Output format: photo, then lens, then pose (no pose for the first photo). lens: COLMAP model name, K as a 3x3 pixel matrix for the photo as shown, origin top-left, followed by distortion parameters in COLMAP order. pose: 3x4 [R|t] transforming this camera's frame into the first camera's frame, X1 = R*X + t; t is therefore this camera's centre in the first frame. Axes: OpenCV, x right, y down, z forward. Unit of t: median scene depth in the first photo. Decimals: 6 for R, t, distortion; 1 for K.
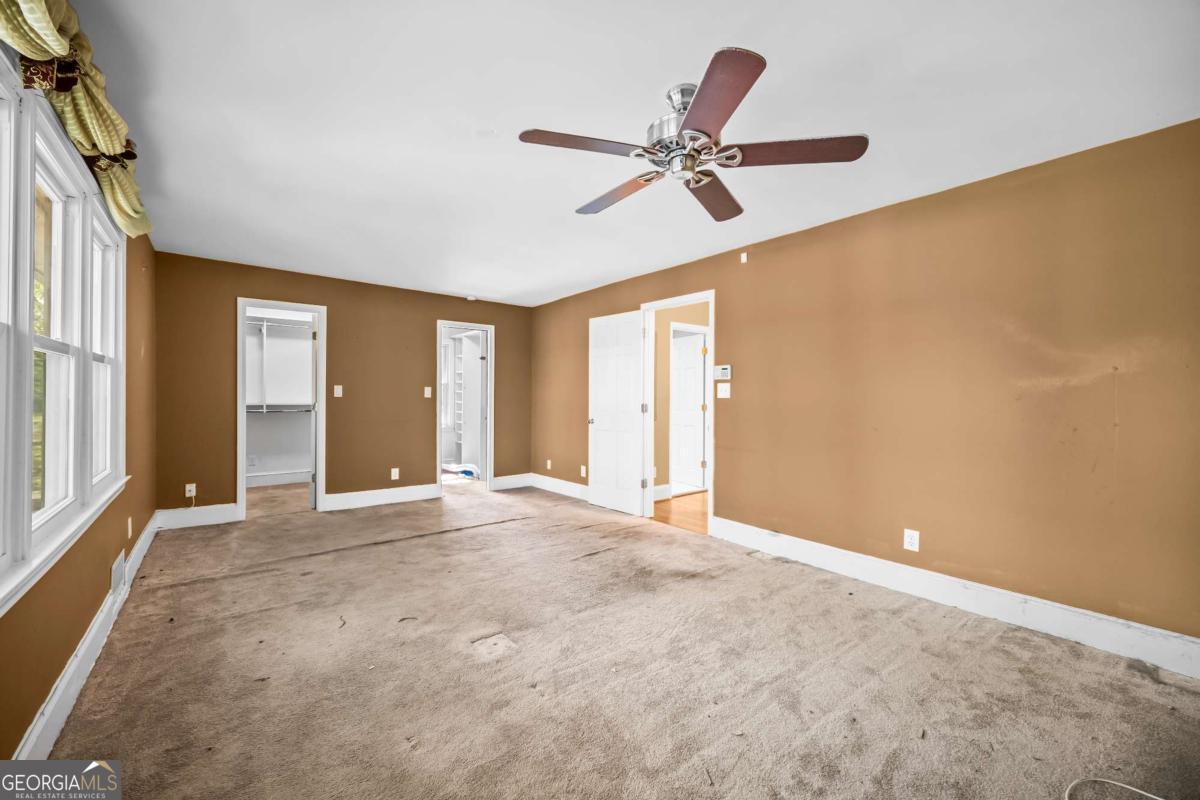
lens RADIAL K [[470.1, 0, 596.9], [0, 470.1, 399.1], [0, 0, 1]] dist [0.000623, 0.000323]
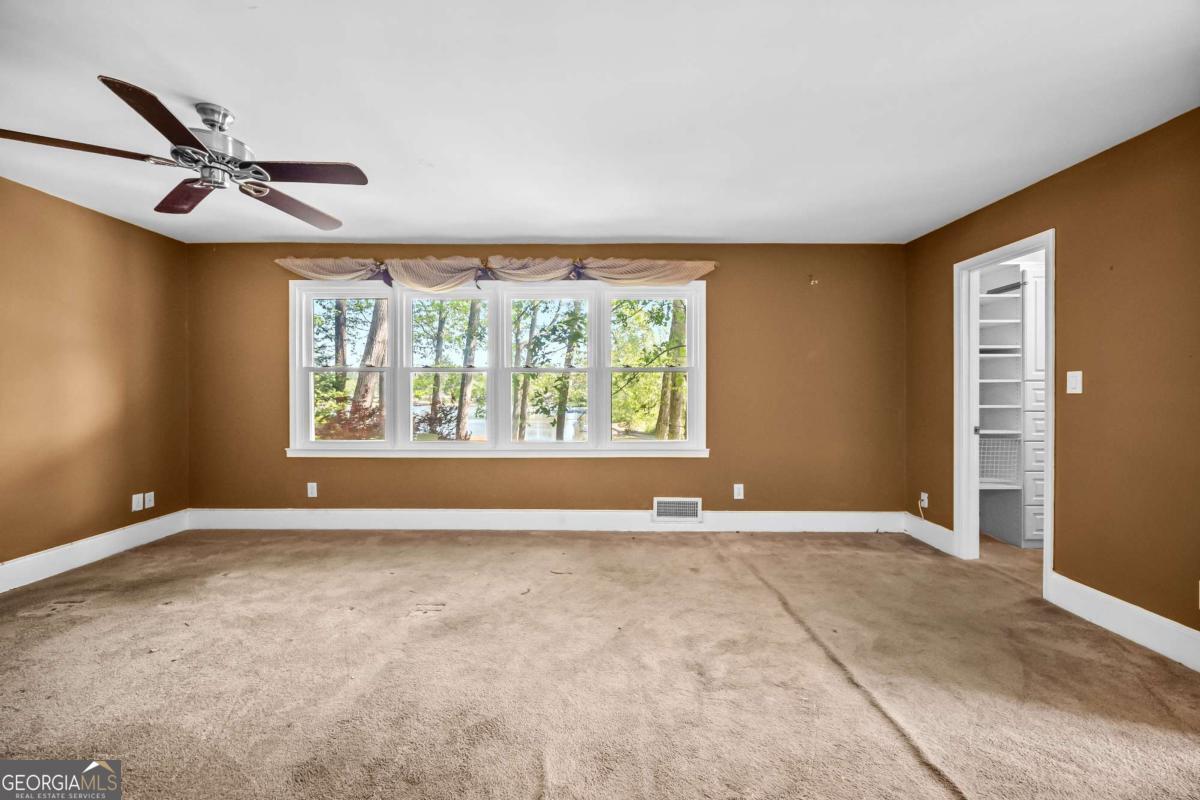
lens RADIAL K [[470.1, 0, 594.7], [0, 470.1, 395.9], [0, 0, 1]] dist [0.000623, 0.000323]
pose [[-0.635642, 0.001870, -0.771982, 0.231122], [0.002062, 0.999998, 0.000725, -0.004316], [0.771981, -0.001131, -0.635644, 1.144009]]
